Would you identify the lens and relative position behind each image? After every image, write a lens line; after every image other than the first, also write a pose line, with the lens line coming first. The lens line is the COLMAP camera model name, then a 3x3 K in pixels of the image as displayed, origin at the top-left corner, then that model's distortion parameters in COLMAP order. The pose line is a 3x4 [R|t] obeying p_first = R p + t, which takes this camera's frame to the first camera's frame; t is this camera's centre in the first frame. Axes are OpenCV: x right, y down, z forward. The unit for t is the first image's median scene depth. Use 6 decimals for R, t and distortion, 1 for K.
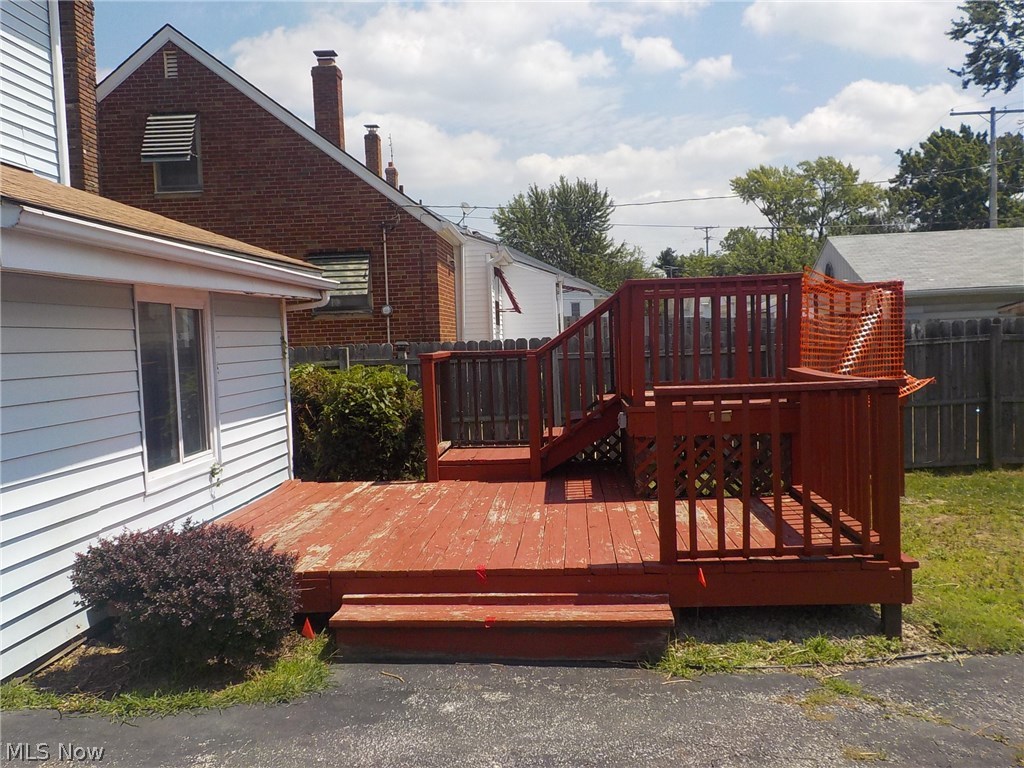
lens RADIAL K [[960.2, 0, 512.0], [0, 960.2, 384.0], [0, 0, 1]] dist [-0.000198, 0.001287]
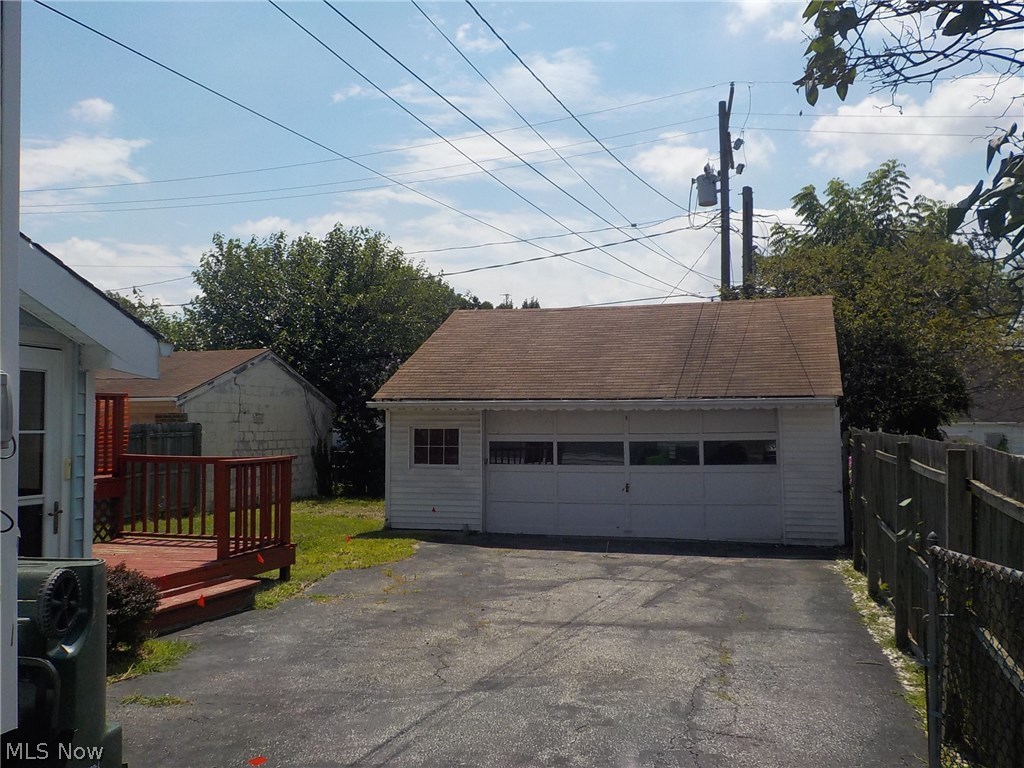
lens RADIAL K [[960.2, 0, 512.0], [0, 960.2, 384.0], [0, 0, 1]] dist [-0.000198, 0.001287]
pose [[0.258849, 0.063644, 0.963819, -1.442190], [0.039043, 0.996322, -0.076276, 0.025592], [-0.965128, 0.057375, 0.255412, 0.037467]]
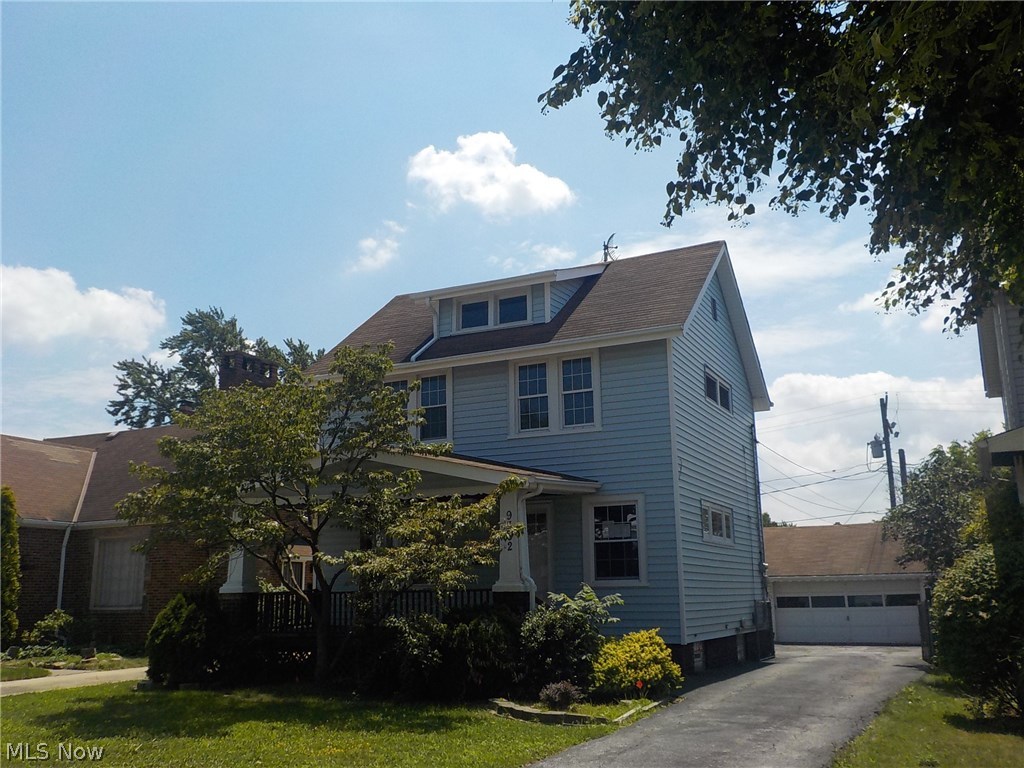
lens RADIAL K [[960.2, 0, 512.0], [0, 960.2, 384.0], [0, 0, 1]] dist [-0.000198, 0.001287]
pose [[0.427218, 0.217652, 0.877561, -3.095227], [0.042766, 0.964642, -0.260069, 0.099569], [-0.903137, 0.148636, 0.402804, -0.109346]]
